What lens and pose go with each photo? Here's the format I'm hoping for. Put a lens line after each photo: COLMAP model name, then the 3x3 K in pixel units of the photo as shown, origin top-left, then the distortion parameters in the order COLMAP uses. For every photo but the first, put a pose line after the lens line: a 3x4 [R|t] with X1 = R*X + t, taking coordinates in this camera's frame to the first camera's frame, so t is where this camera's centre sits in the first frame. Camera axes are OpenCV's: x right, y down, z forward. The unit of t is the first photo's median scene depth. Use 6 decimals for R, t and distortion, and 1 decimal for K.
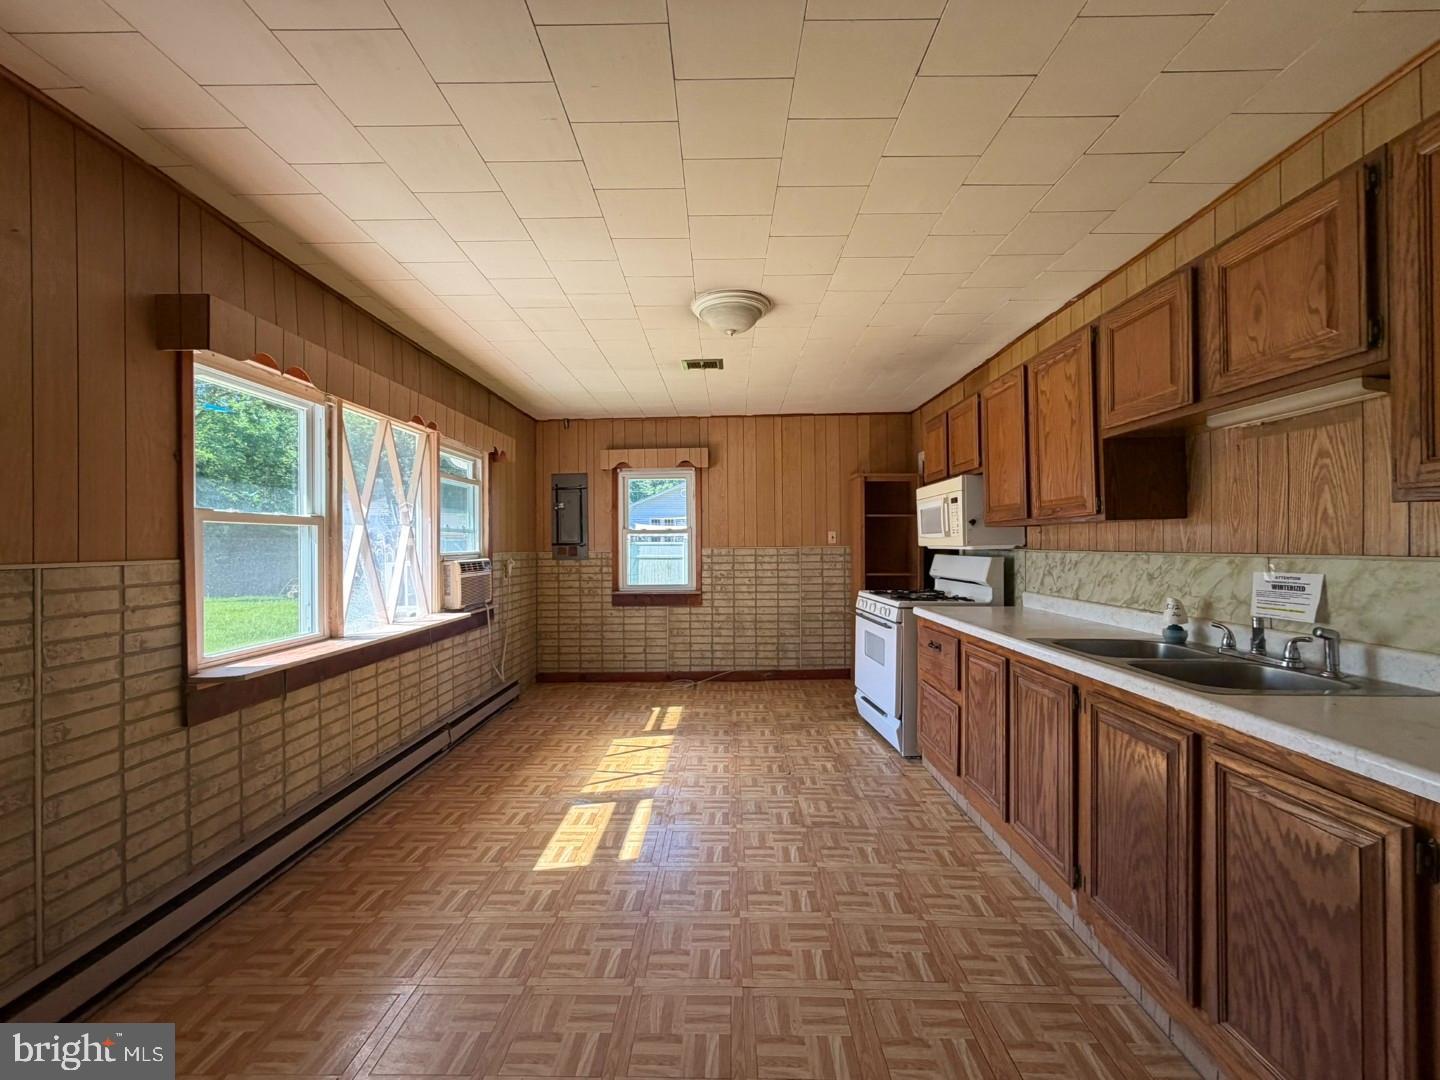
lens RADIAL K [[573.7, 0, 715.5], [0, 573.7, 538.5], [0, 0, 1]] dist [0.001328, -0.000327]
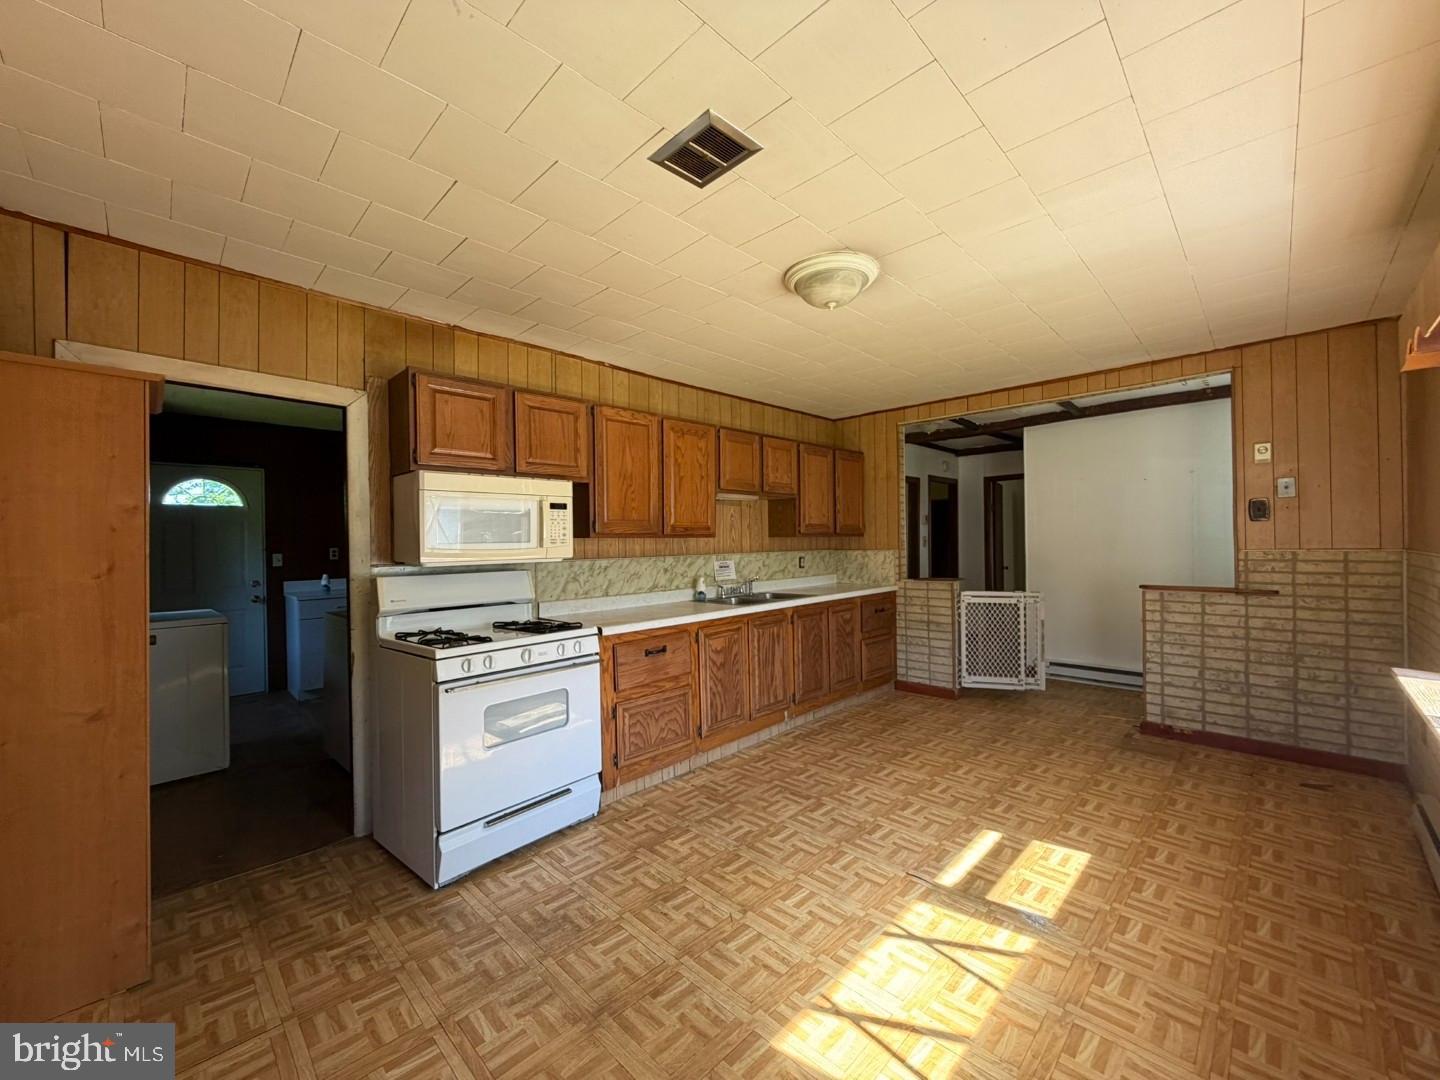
lens RADIAL K [[573.7, 0, 710.8], [0, 573.7, 540.9], [0, 0, 1]] dist [0.001328, -0.000327]
pose [[-0.717489, 0.015409, 0.696399, -0.458504], [0.011977, 0.999880, -0.009785, -0.002436], [-0.696467, 0.001320, -0.717588, 1.839254]]
